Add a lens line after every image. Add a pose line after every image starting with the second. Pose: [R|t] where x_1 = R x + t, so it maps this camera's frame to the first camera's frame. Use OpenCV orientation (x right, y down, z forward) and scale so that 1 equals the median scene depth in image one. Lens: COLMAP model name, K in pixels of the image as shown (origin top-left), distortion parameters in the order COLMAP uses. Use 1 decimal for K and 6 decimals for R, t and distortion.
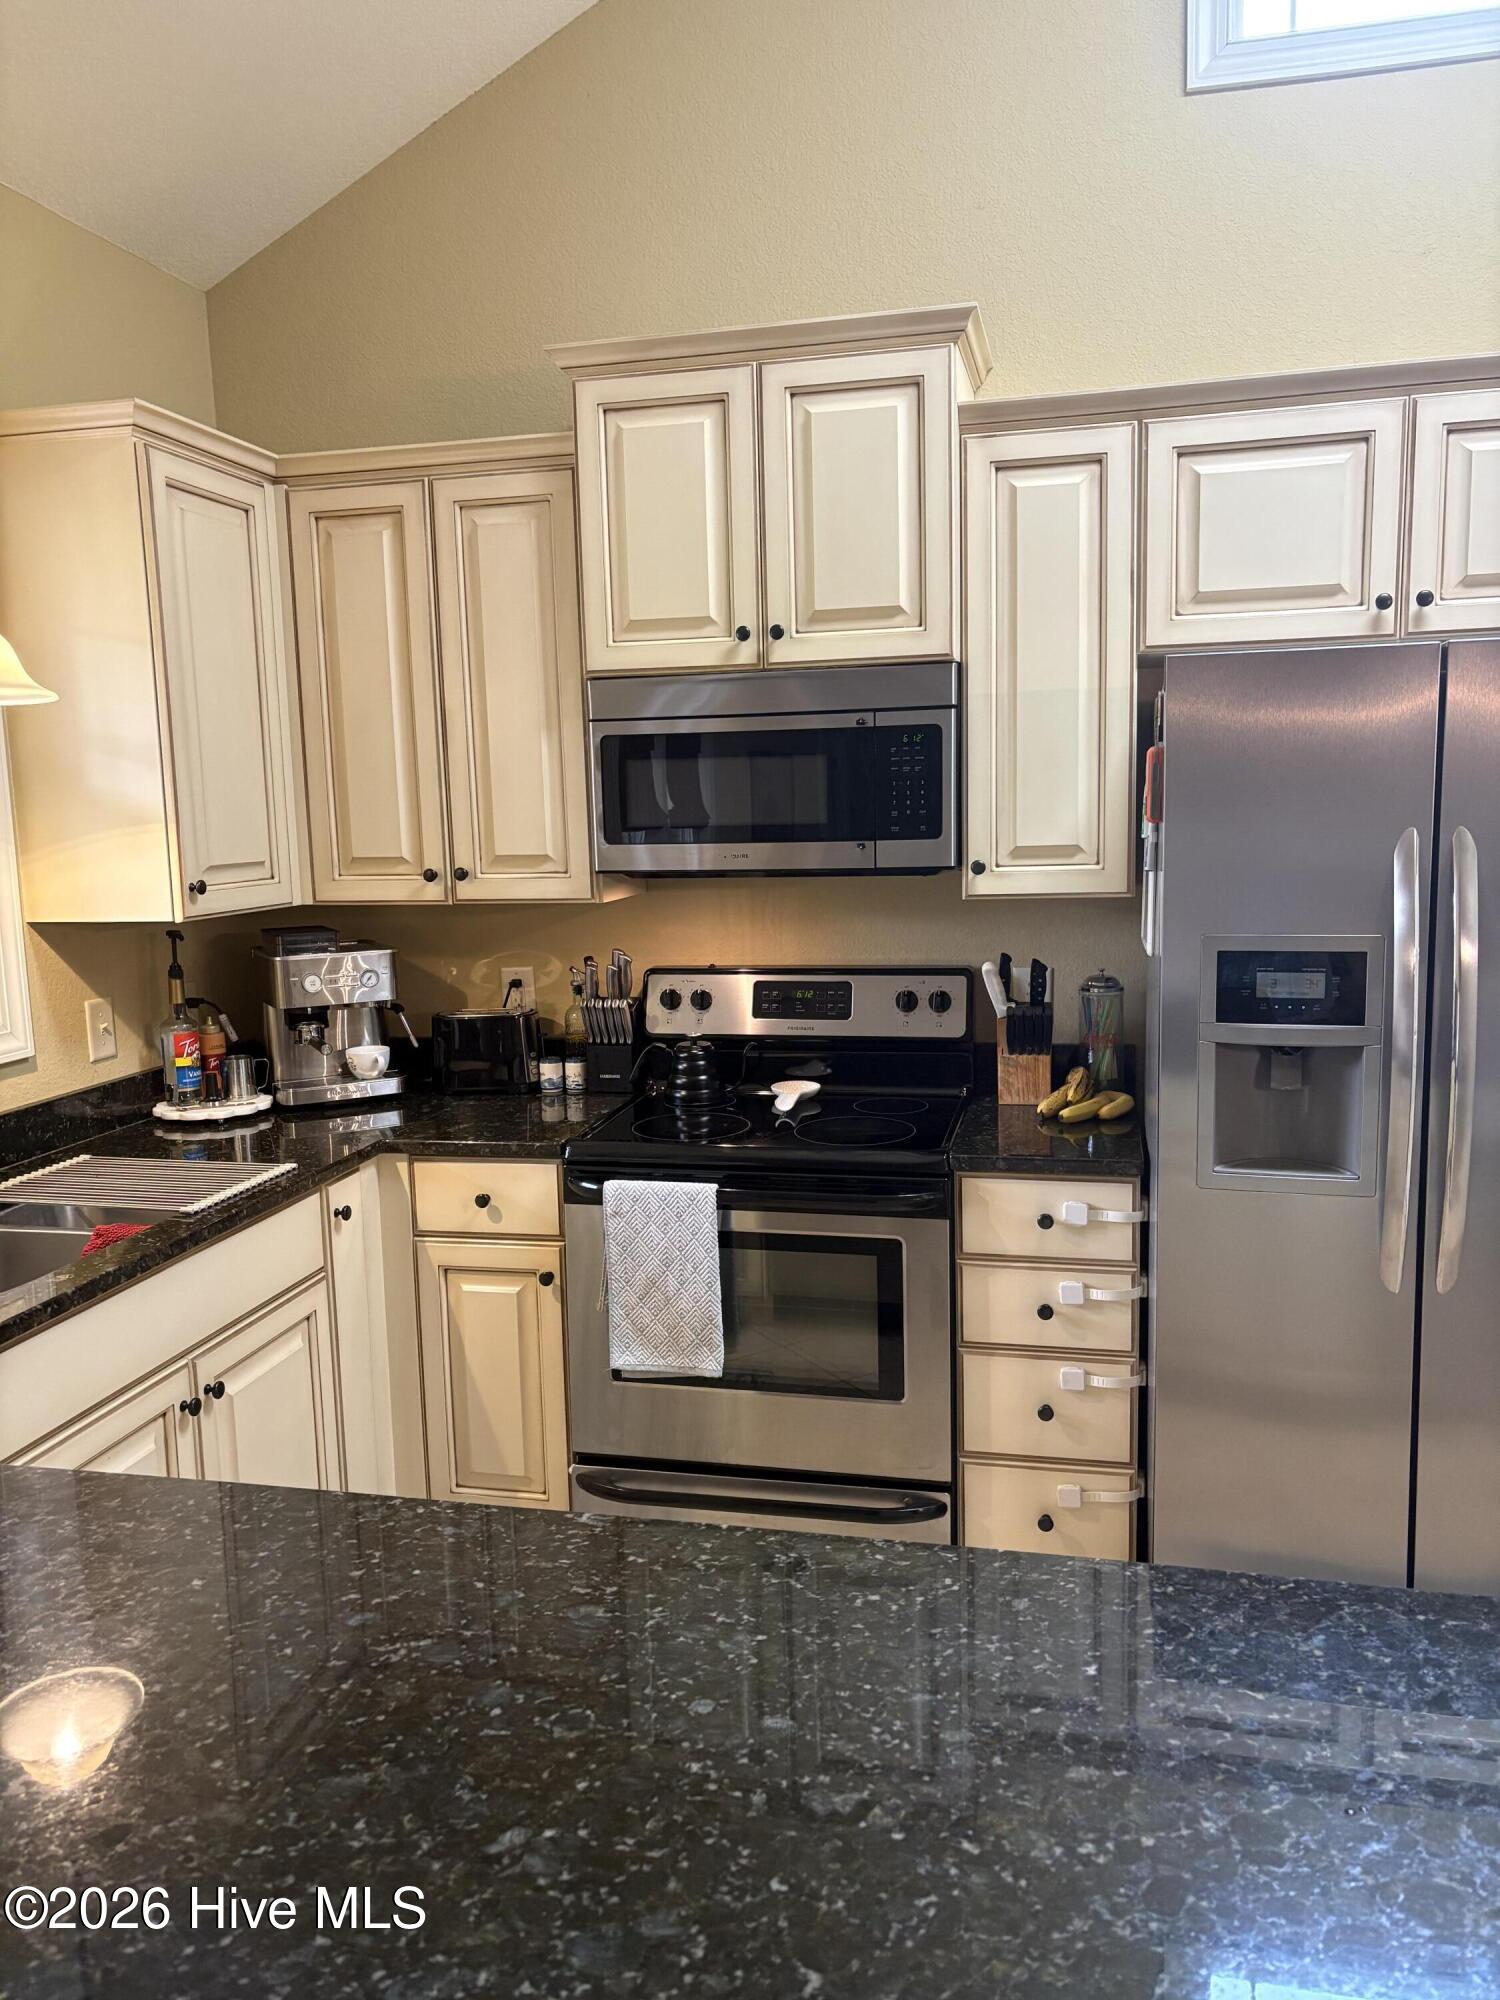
lens RADIAL K [[1500.8, 0, 750.0], [0, 1500.8, 1000.0], [0, 0, 1]] dist [0.024180, 0.000763]
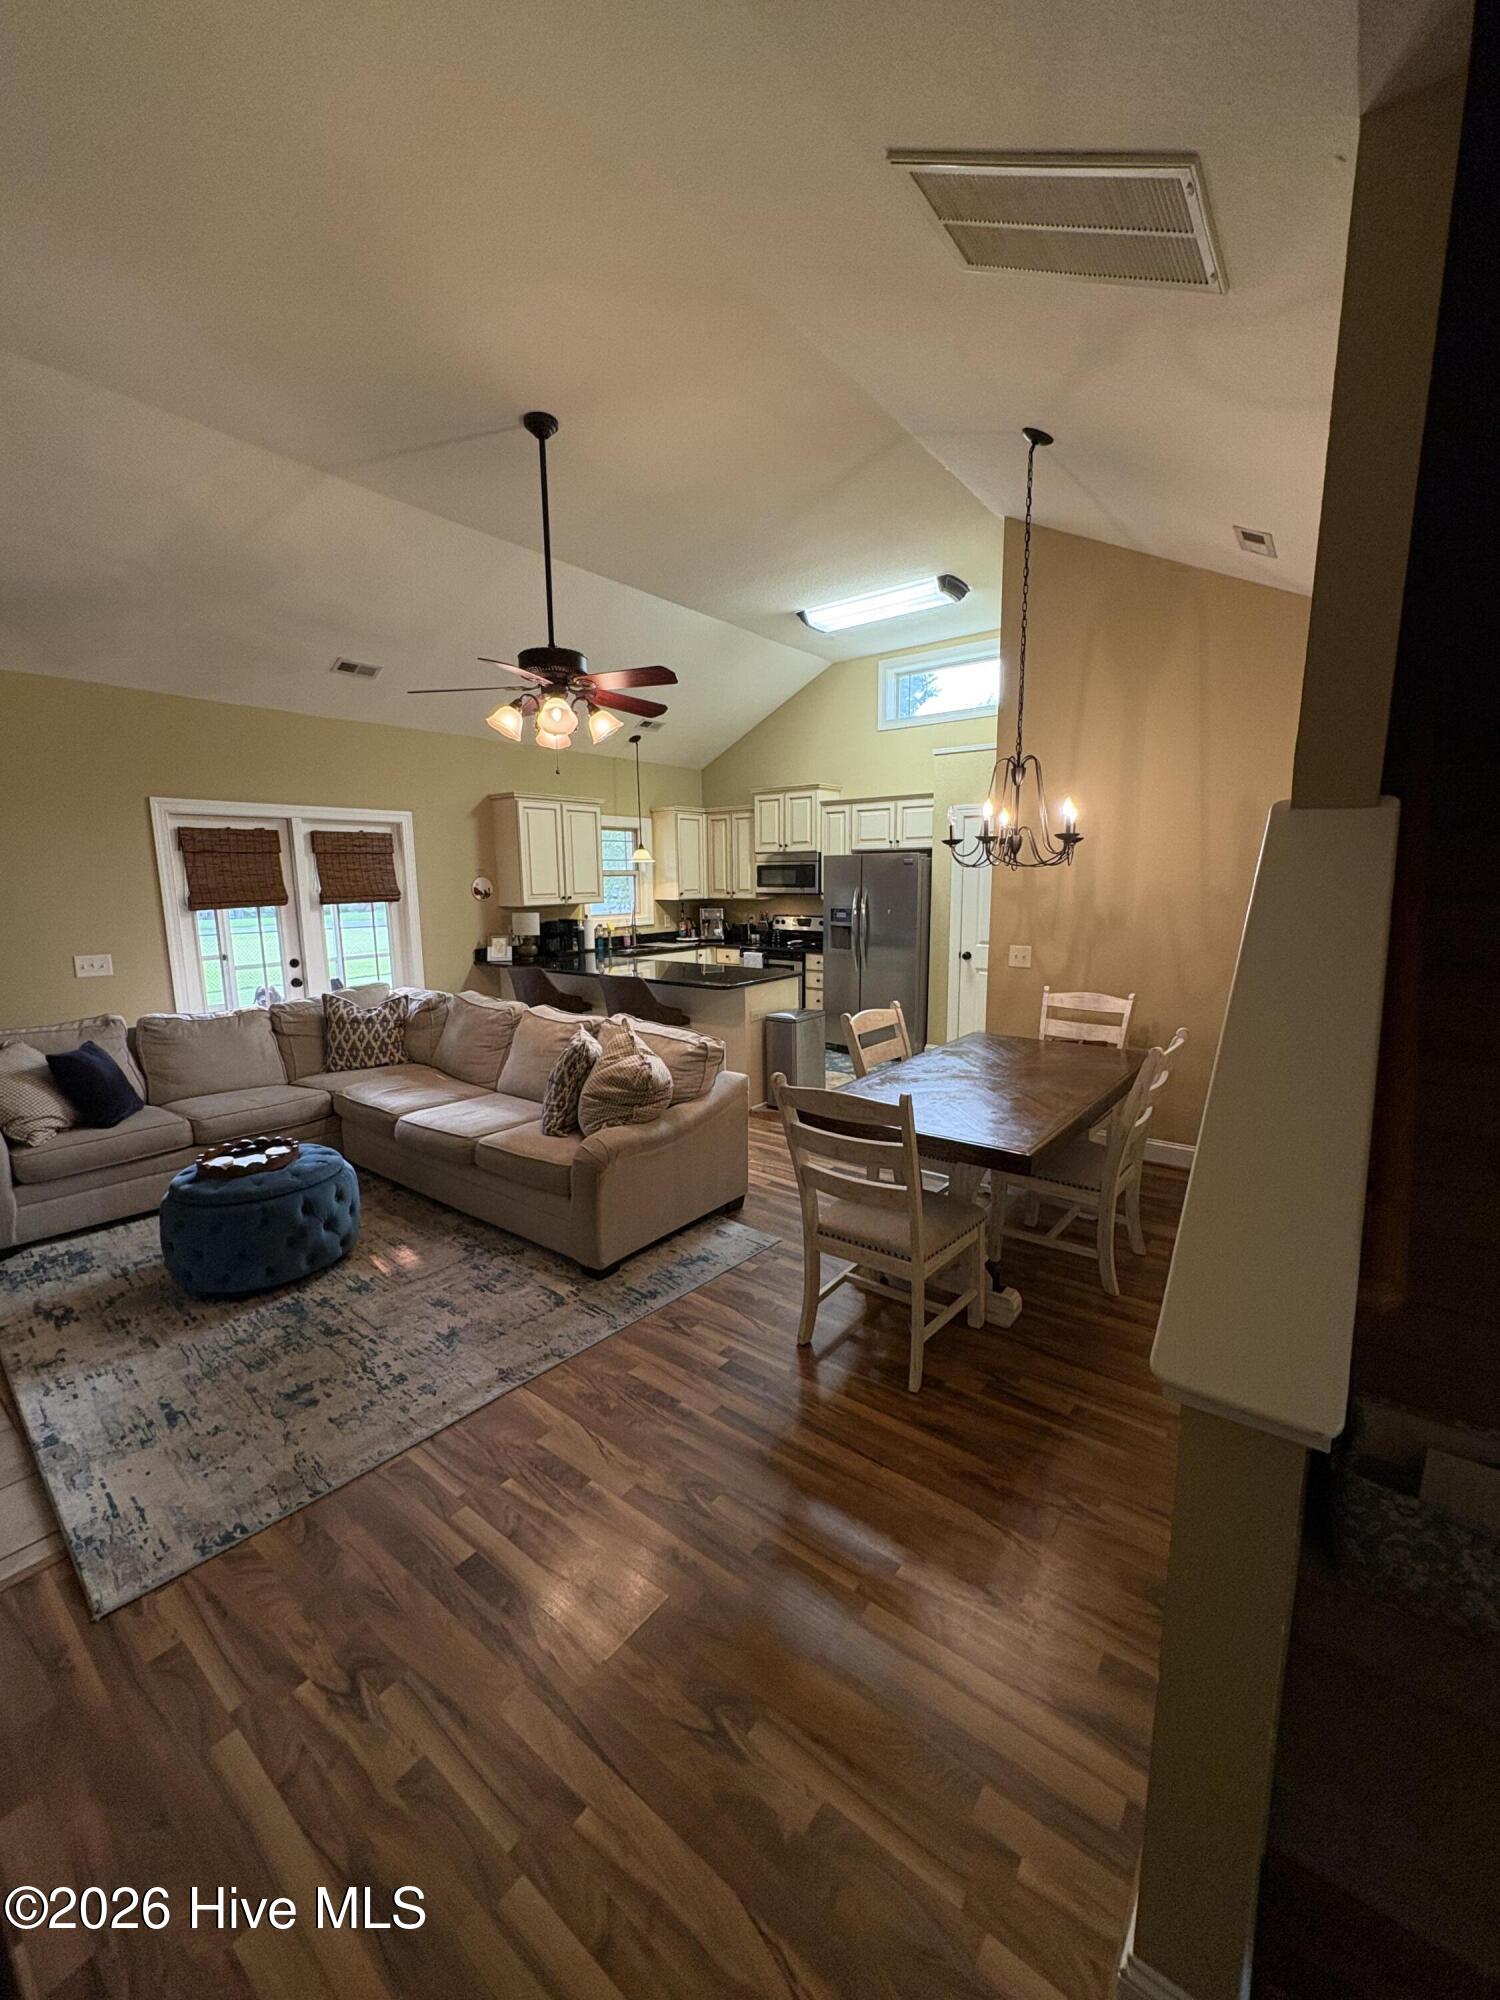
lens RADIAL K [[796.0, 0, 746.7], [0, 796.0, 998.7], [0, 0, 1]] dist [0.000476, 0.000087]
pose [[0.908234, 0.080542, -0.410638, 0.998354], [-0.068520, 0.996682, 0.043936, 0.151745], [0.412814, -0.011767, 0.910739, -1.433135]]
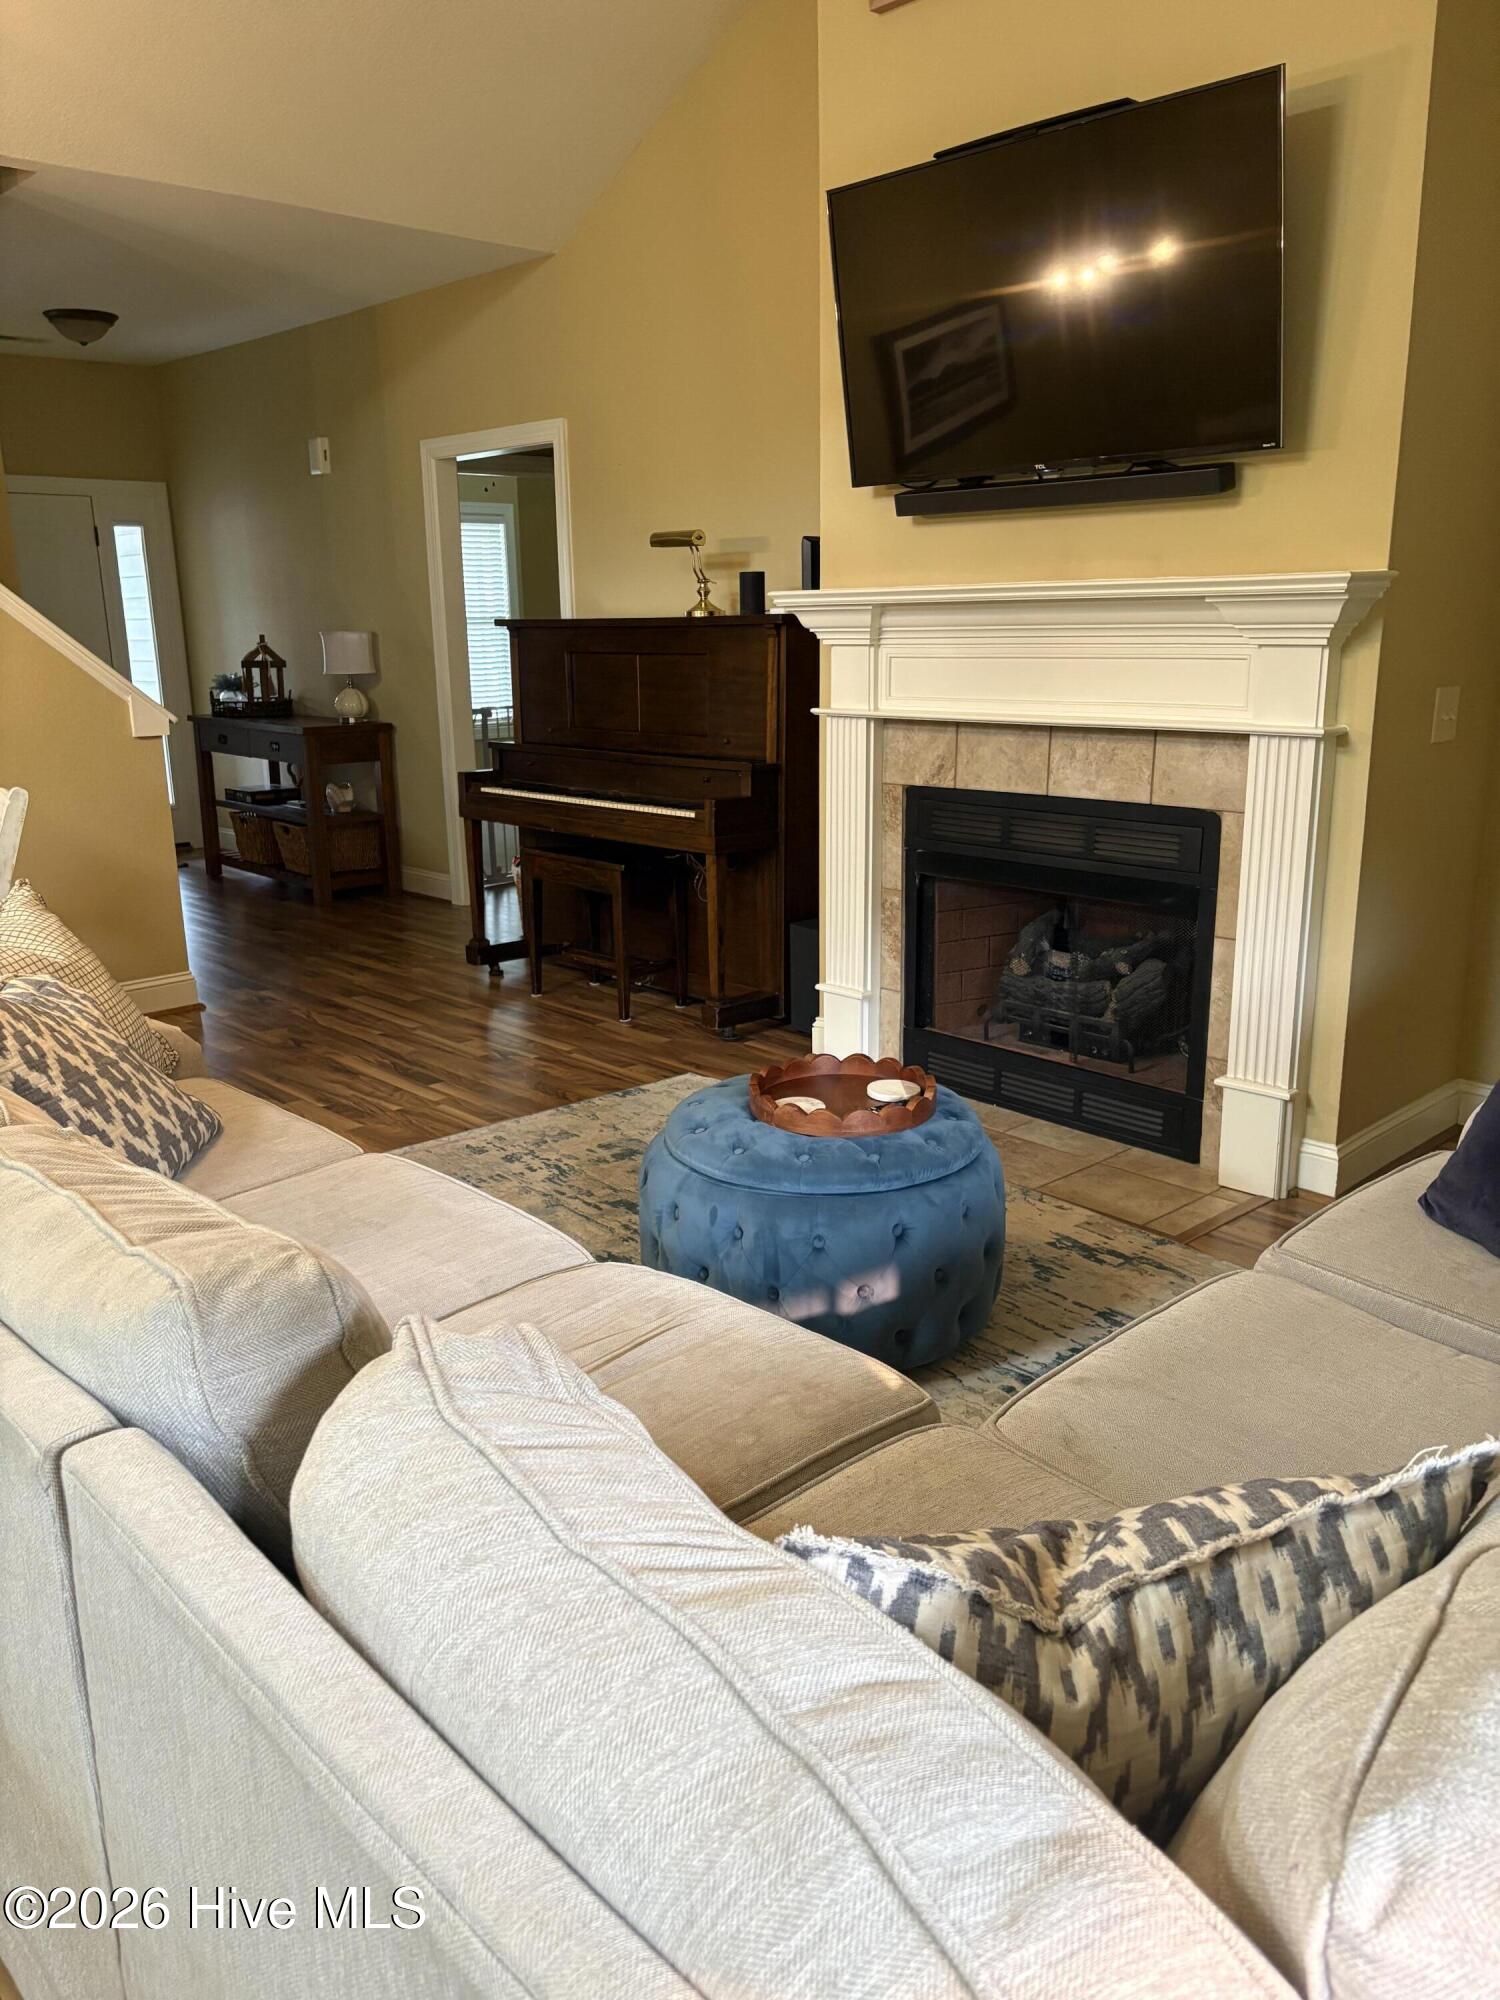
lens RADIAL K [[1500.8, 0, 750.0], [0, 1500.8, 1000.0], [0, 0, 1]] dist [0.024180, 0.000763]
pose [[-0.836519, -0.098928, 0.538933, -0.486319], [0.107422, 0.934871, 0.338345, 0.079925], [-0.537304, 0.340926, -0.771410, 0.001016]]
